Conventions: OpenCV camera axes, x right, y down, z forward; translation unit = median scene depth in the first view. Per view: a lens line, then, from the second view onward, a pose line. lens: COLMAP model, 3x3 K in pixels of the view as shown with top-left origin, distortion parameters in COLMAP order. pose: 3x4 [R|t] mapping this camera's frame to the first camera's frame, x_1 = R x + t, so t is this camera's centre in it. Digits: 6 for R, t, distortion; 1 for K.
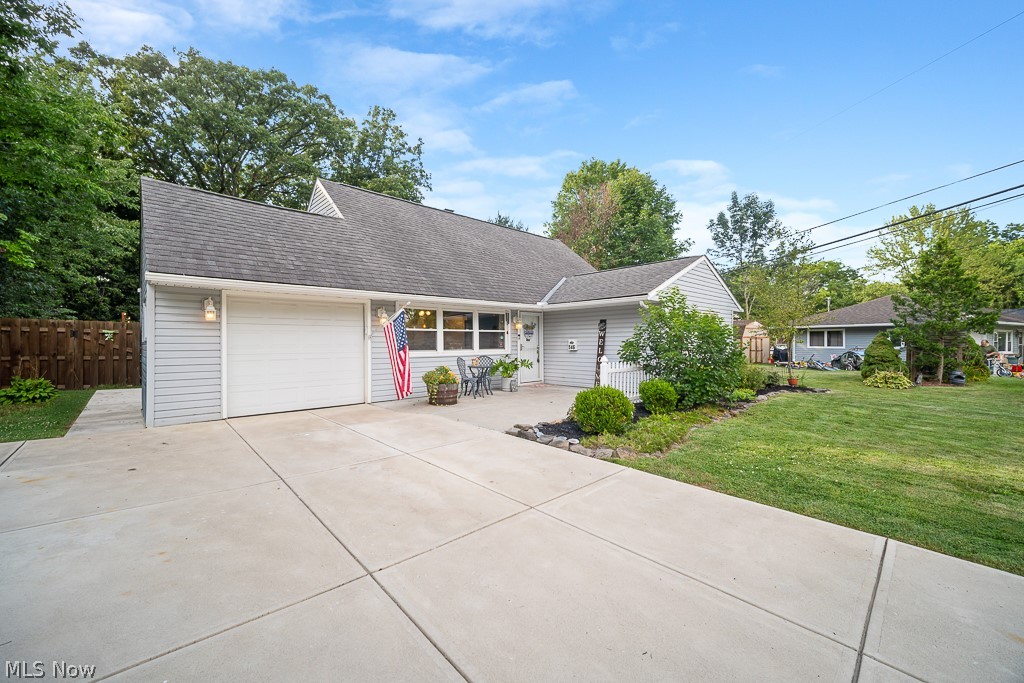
lens RADIAL K [[401.6, 0, 512.0], [0, 401.6, 341.5], [0, 0, 1]] dist [-0.000347, 0.000207]
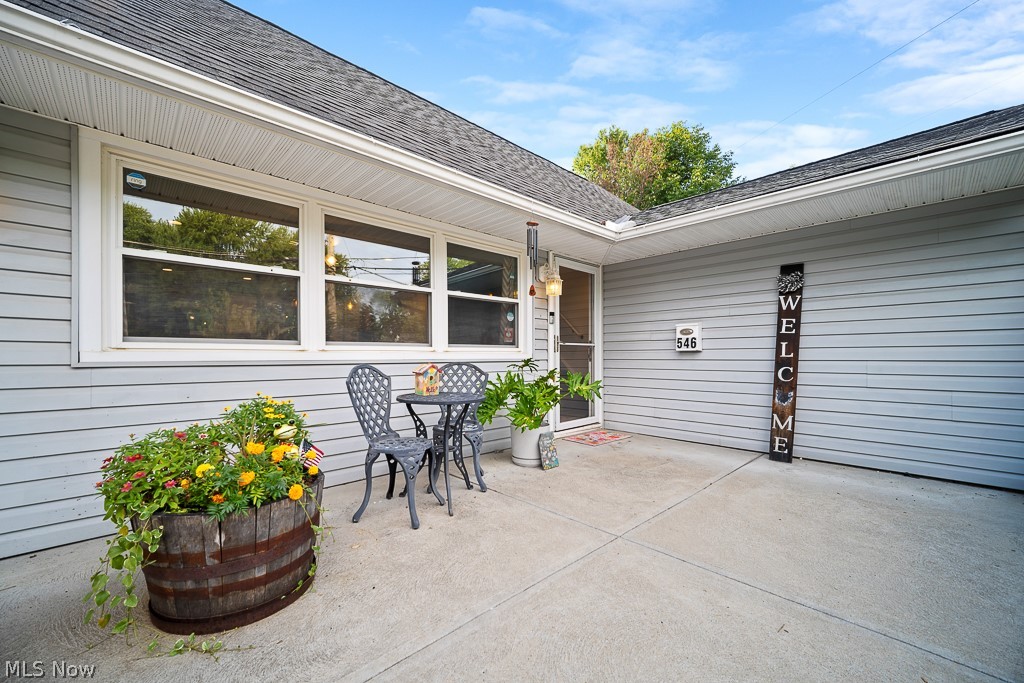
lens RADIAL K [[405.8, 0, 506.3], [0, 405.8, 353.7], [0, 0, 1]] dist [-0.002414, -0.000043]
pose [[0.999978, 0.003865, -0.005462, -0.022365], [-0.003891, 0.999981, -0.004871, 0.022784], [0.005443, 0.004892, 0.999973, 0.501428]]
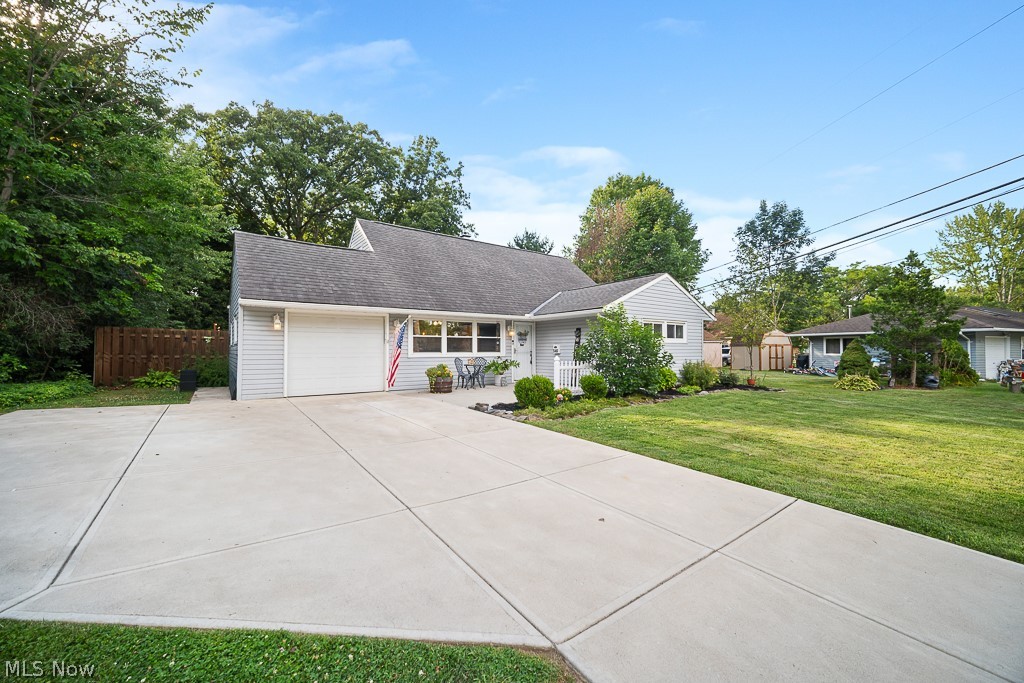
lens RADIAL K [[402.6, 0, 515.0], [0, 402.6, 340.0], [0, 0, 1]] dist [-0.000237, -0.000075]
pose [[0.993765, 0.000770, -0.111492, 0.135774], [-0.003460, 0.999708, -0.023933, 0.009000], [0.111441, 0.024170, 0.993477, -0.179075]]
